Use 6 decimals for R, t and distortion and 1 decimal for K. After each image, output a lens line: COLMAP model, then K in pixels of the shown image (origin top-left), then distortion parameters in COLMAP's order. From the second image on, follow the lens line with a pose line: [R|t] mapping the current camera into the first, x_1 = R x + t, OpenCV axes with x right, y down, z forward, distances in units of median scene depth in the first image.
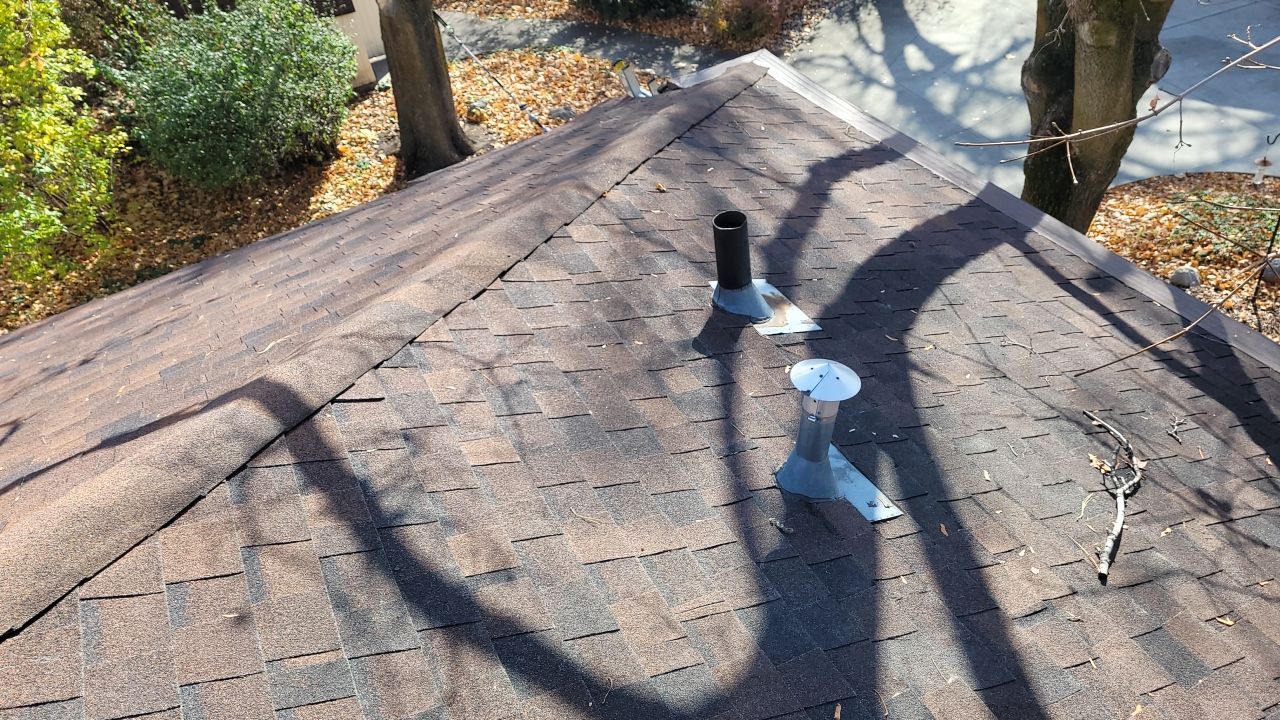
lens RADIAL K [[951.1, 0, 624.4], [0, 951.1, 359.7], [0, 0, 1]] dist [0.059295, -0.057069]
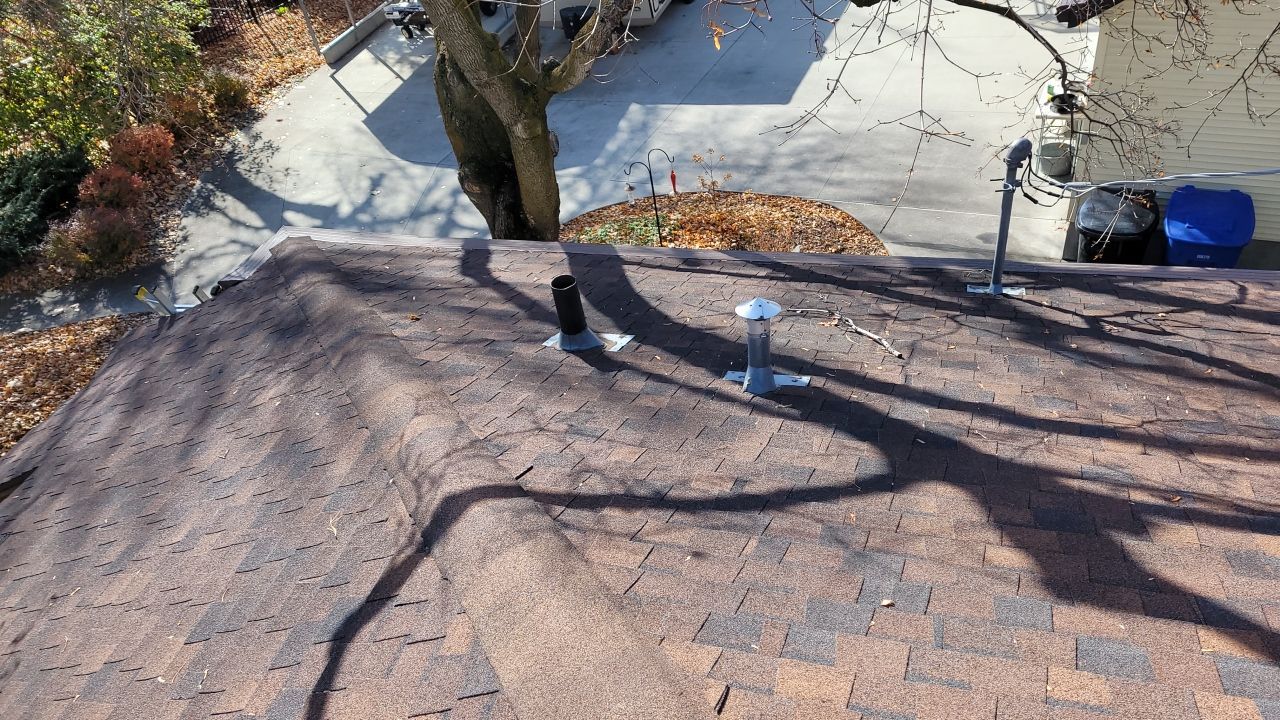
lens RADIAL K [[971.7, 0, 650.0], [0, 971.7, 357.3], [0, 0, 1]] dist [0.040430, -0.006546]
pose [[0.678319, -0.410114, 0.609664, -0.660995], [0.506056, 0.862332, 0.017037, -0.018924], [-0.532720, 0.296968, 0.792477, -0.088968]]
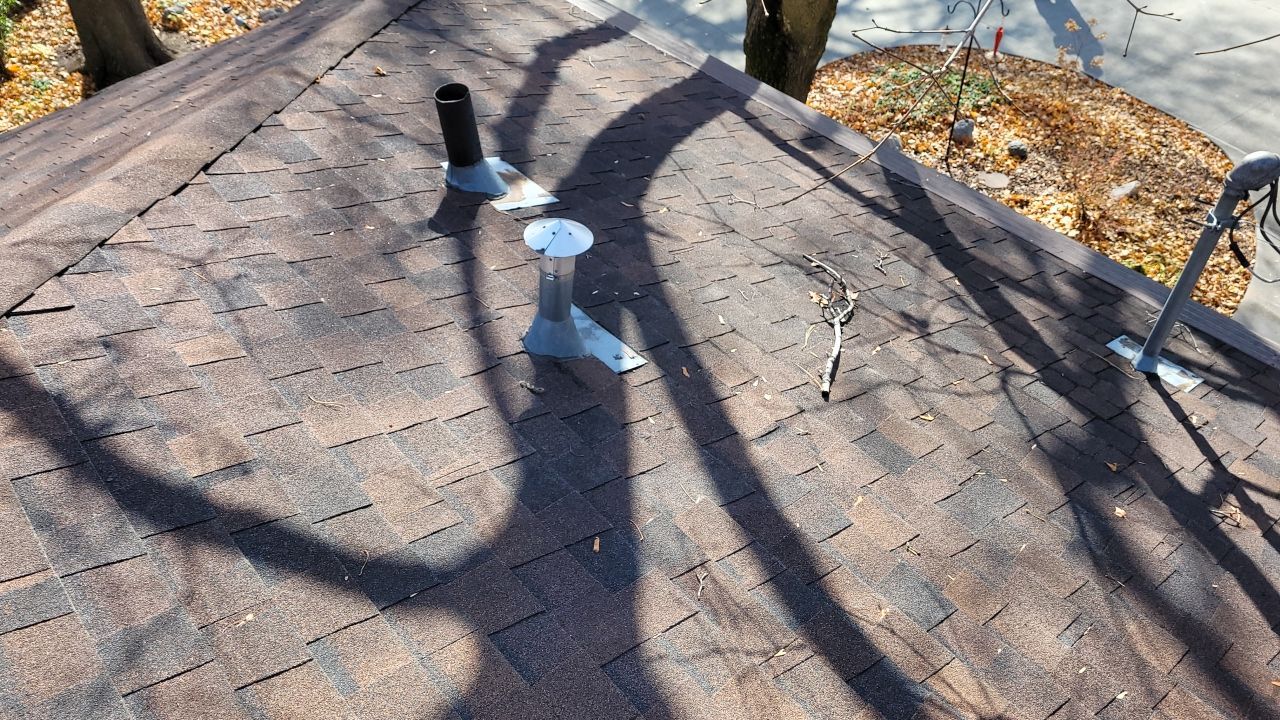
lens RADIAL K [[951.1, 0, 624.4], [0, 951.1, 359.7], [0, 0, 1]] dist [0.059295, -0.057069]
pose [[0.964814, -0.124840, 0.231405, 0.022282], [0.103240, 0.989282, 0.103257, 0.039167], [-0.241816, -0.075733, 0.967362, 0.004851]]
